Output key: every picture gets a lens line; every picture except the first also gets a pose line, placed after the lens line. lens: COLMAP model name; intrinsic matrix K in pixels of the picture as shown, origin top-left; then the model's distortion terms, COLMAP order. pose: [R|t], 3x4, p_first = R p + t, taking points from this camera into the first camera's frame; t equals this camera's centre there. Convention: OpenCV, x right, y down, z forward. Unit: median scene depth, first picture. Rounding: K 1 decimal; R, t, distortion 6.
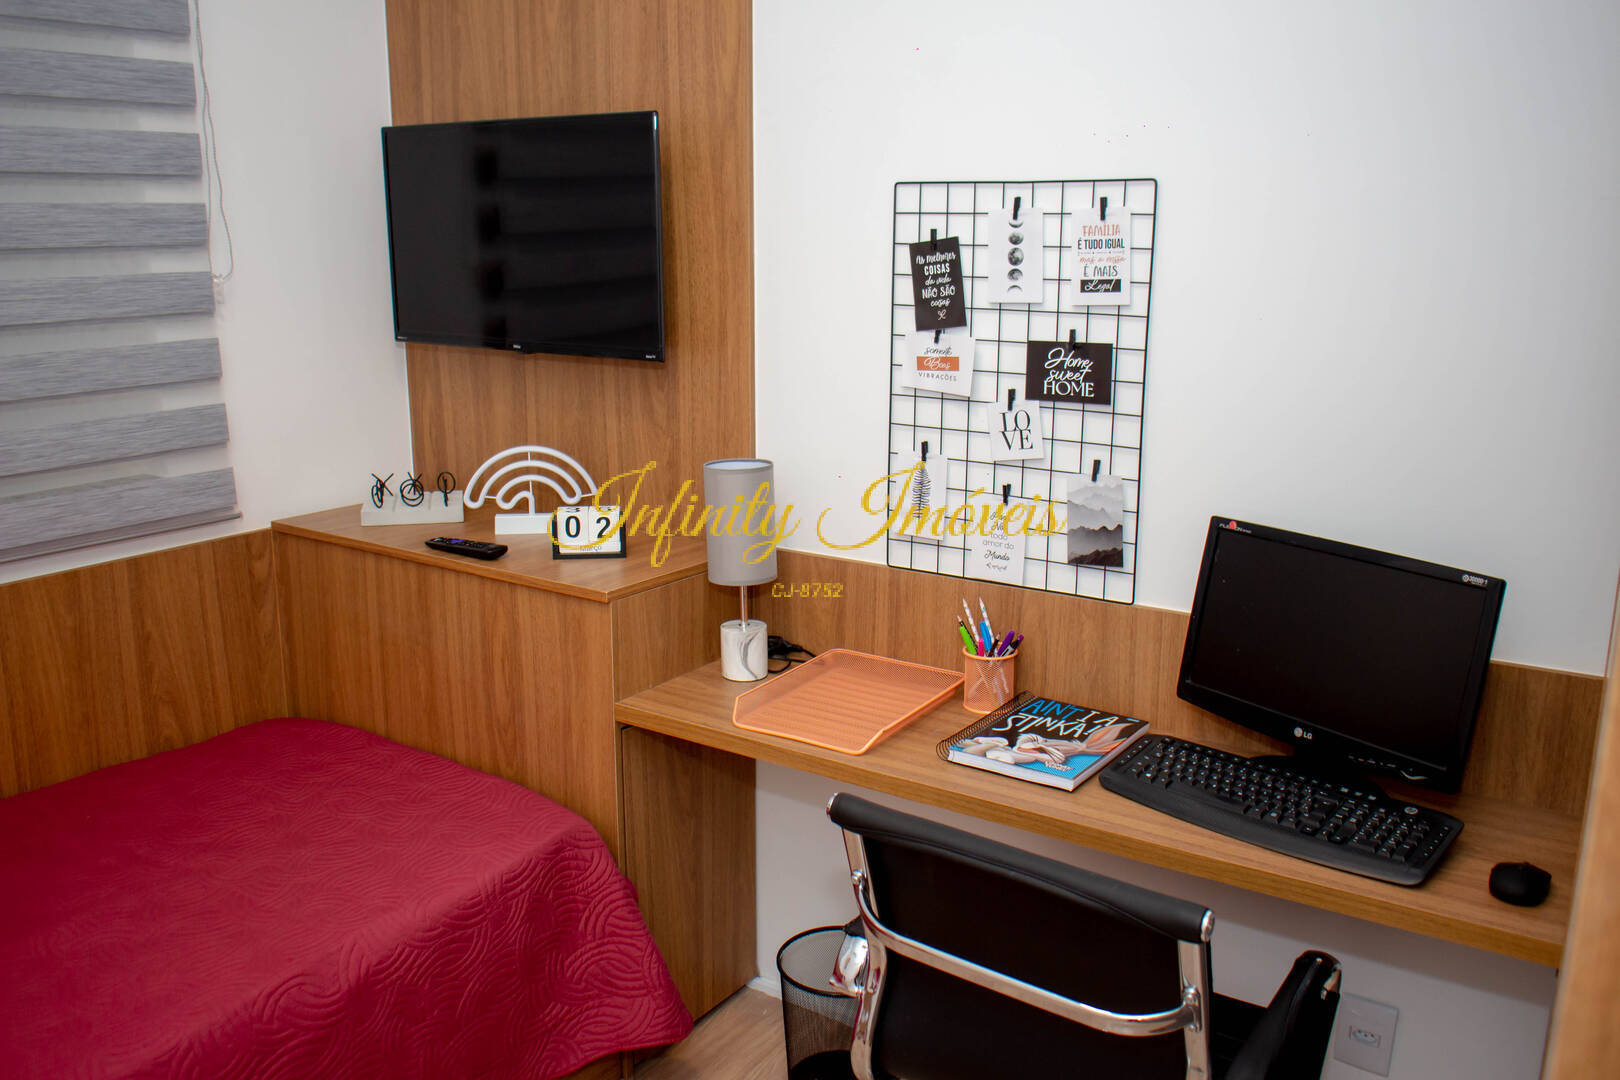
lens RADIAL K [[1332.8, 0, 814.7], [0, 1332.8, 549.5], [0, 0, 1]] dist [-0.064914, 0.009282]
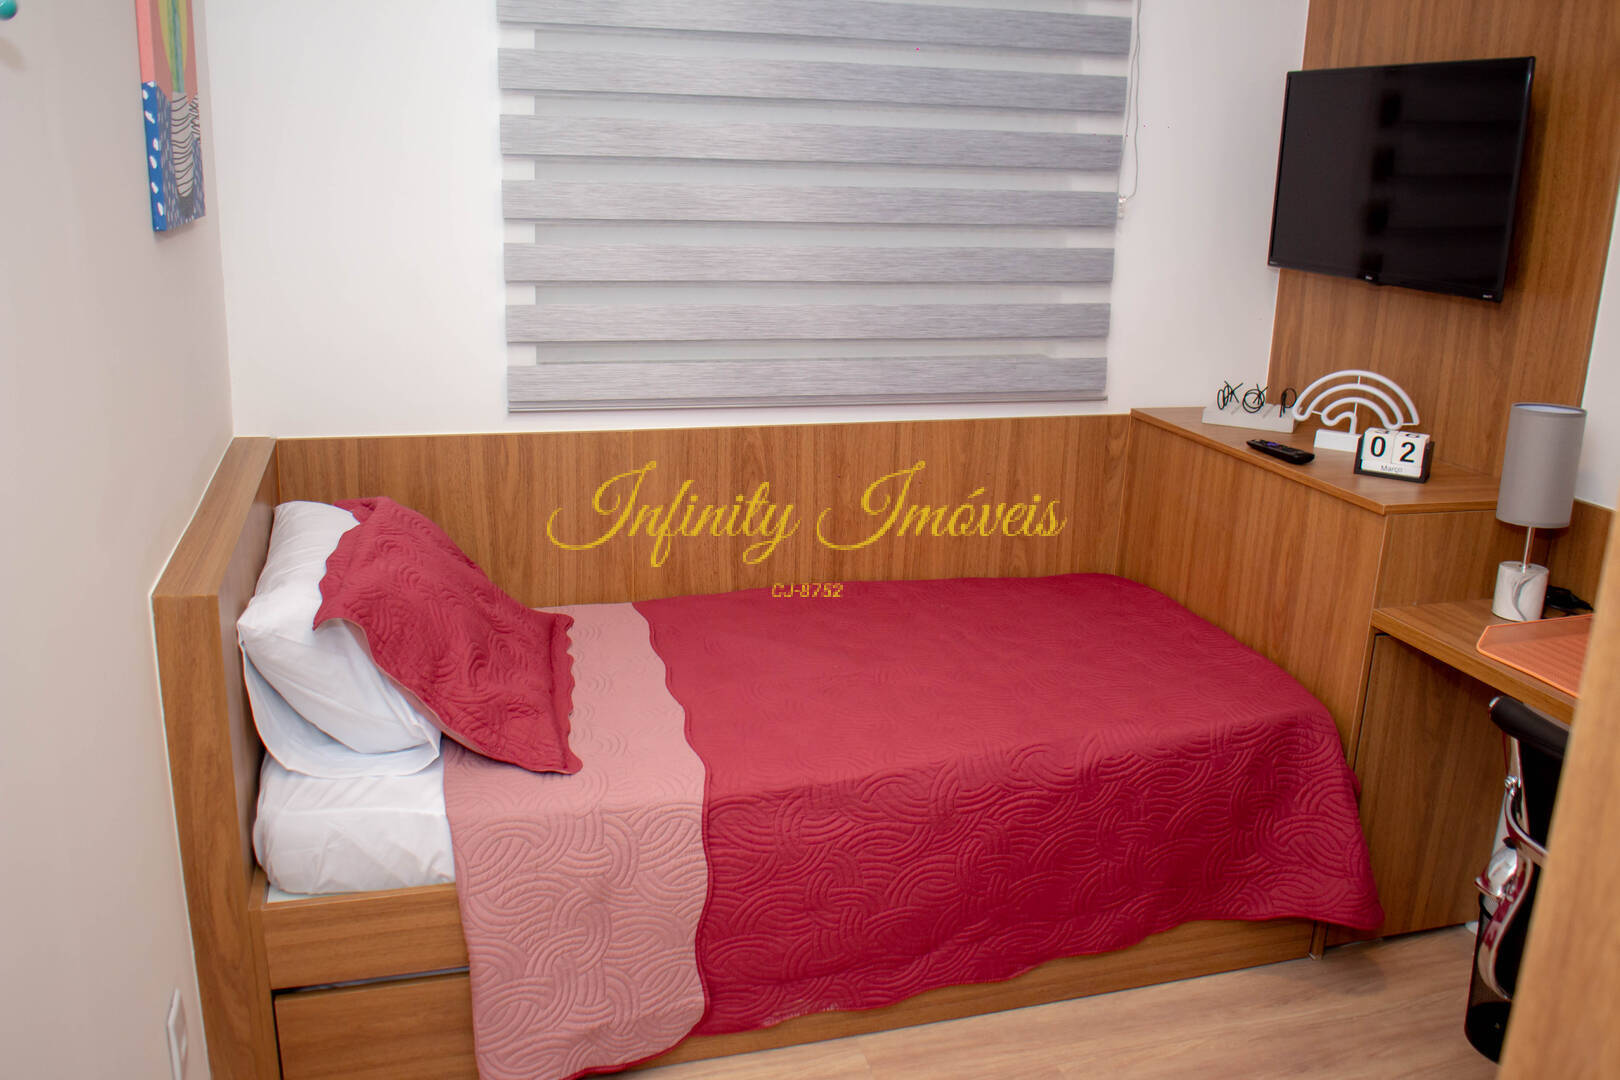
lens RADIAL K [[1332.8, 0, 803.8], [0, 1332.8, 535.2], [0, 0, 1]] dist [-0.064914, 0.009282]
pose [[0.760886, 0.192822, -0.619575, 0.135001], [-0.173122, 0.980542, 0.092555, 0.034151], [0.625365, 0.036838, 0.779462, -0.114662]]
